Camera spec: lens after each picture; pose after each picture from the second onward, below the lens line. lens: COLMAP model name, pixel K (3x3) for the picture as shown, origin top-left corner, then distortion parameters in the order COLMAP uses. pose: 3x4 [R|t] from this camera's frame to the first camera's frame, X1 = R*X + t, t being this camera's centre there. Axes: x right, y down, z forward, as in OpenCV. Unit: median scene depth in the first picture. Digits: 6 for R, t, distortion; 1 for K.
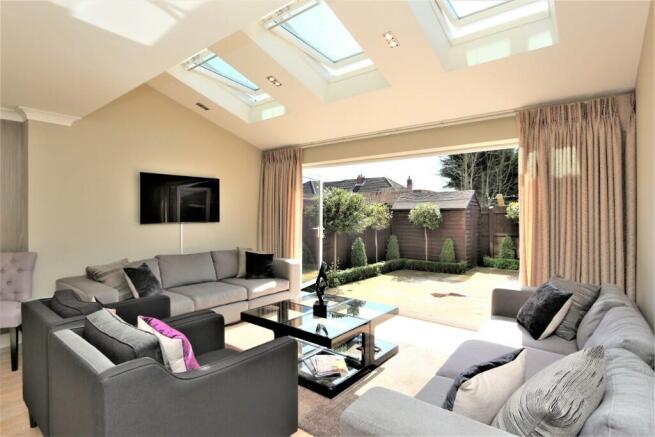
lens RADIAL K [[337.4, 0, 326.8], [0, 337.4, 215.8], [0, 0, 1]] dist [0.000502, 0.000039]
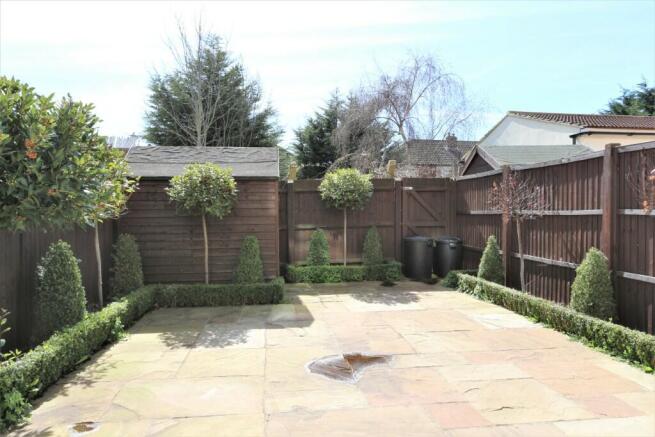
lens RADIAL K [[451.9, 0, 326.9], [0, 451.9, 217.7], [0, 0, 1]] dist [-0.002457, 0.001067]
pose [[0.703773, -0.011816, 0.710327, -0.043862], [0.004025, 0.999912, 0.012646, 0.034641], [-0.710414, -0.006041, 0.703758, 0.471947]]
